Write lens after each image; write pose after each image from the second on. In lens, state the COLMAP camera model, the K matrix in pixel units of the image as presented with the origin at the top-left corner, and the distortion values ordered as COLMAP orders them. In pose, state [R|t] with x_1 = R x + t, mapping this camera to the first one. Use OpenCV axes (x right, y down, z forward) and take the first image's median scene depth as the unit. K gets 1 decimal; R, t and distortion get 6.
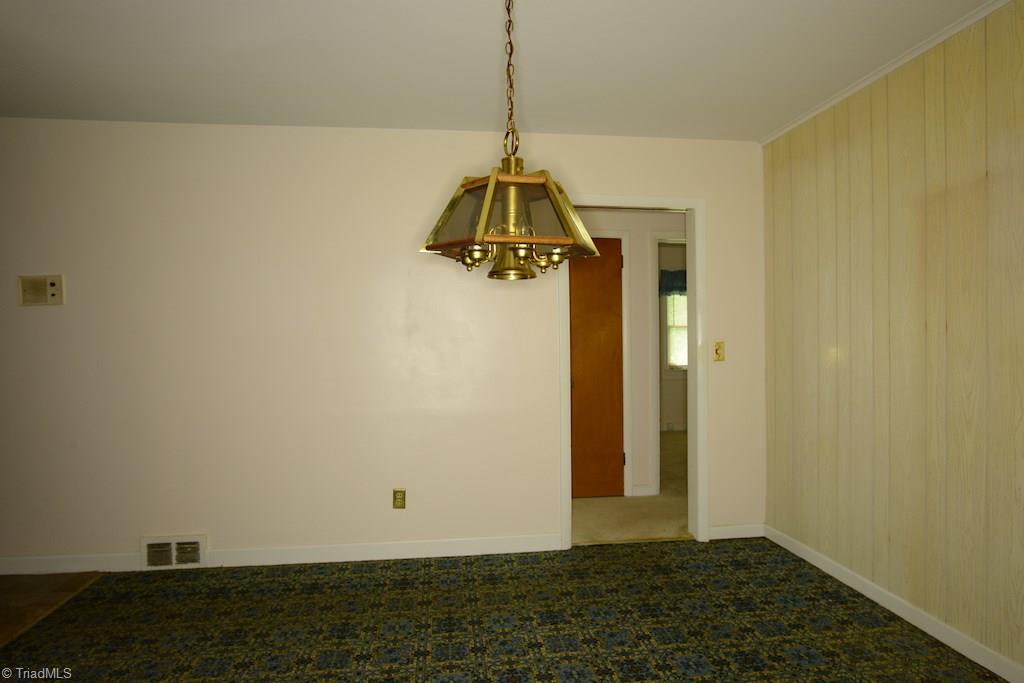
lens RADIAL K [[585.2, 0, 510.4], [0, 585.2, 344.9], [0, 0, 1]] dist [-0.044054, 0.019088]
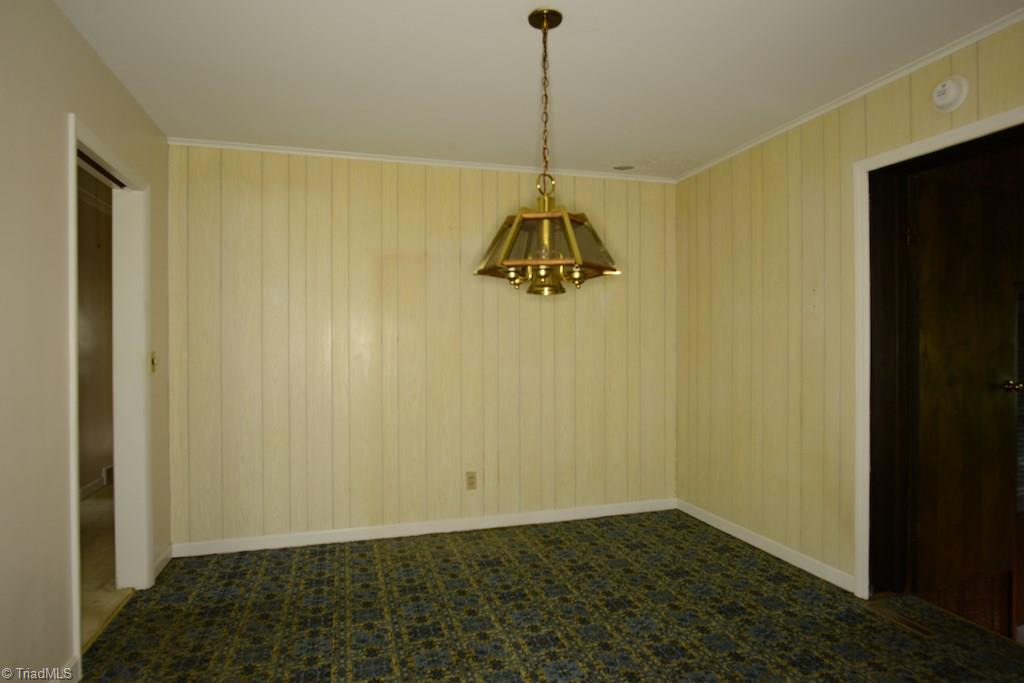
lens RADIAL K [[585.2, 0, 510.4], [0, 585.2, 344.9], [0, 0, 1]] dist [-0.044054, 0.019088]
pose [[-0.170478, 0.009886, 0.985312, -0.845559], [0.014774, 0.999863, -0.007476, 0.002102], [-0.985251, 0.013282, -0.170601, 0.901259]]
